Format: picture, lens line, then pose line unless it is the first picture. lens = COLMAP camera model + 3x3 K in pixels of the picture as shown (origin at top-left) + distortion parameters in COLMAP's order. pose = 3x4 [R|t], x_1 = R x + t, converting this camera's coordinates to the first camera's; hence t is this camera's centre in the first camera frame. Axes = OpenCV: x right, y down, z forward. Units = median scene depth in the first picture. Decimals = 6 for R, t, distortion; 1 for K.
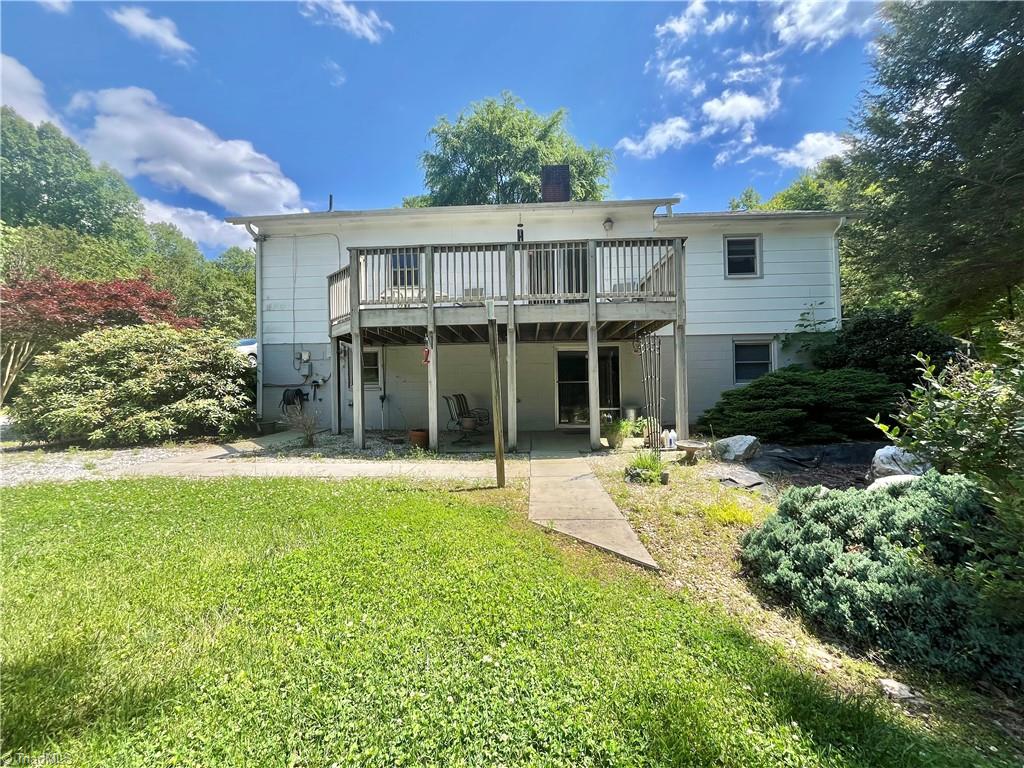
lens RADIAL K [[410.0, 0, 512.7], [0, 410.0, 388.0], [0, 0, 1]] dist [-0.001798, 0.000479]
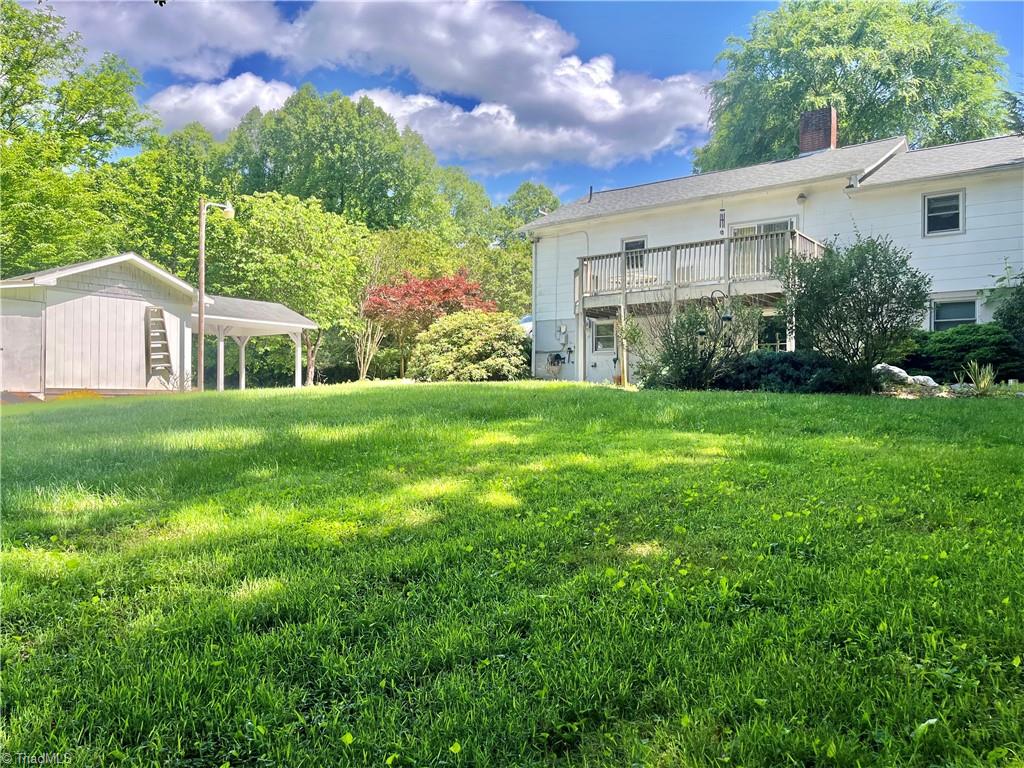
lens RADIAL K [[780.6, 0, 511.6], [0, 780.6, 387.0], [0, 0, 1]] dist [0.013830, -0.019767]
pose [[0.817630, 0.010839, -0.575642, 0.908719], [-0.014977, 0.999885, -0.002445, 0.132756], [0.575549, 0.010620, 0.817698, -1.287591]]
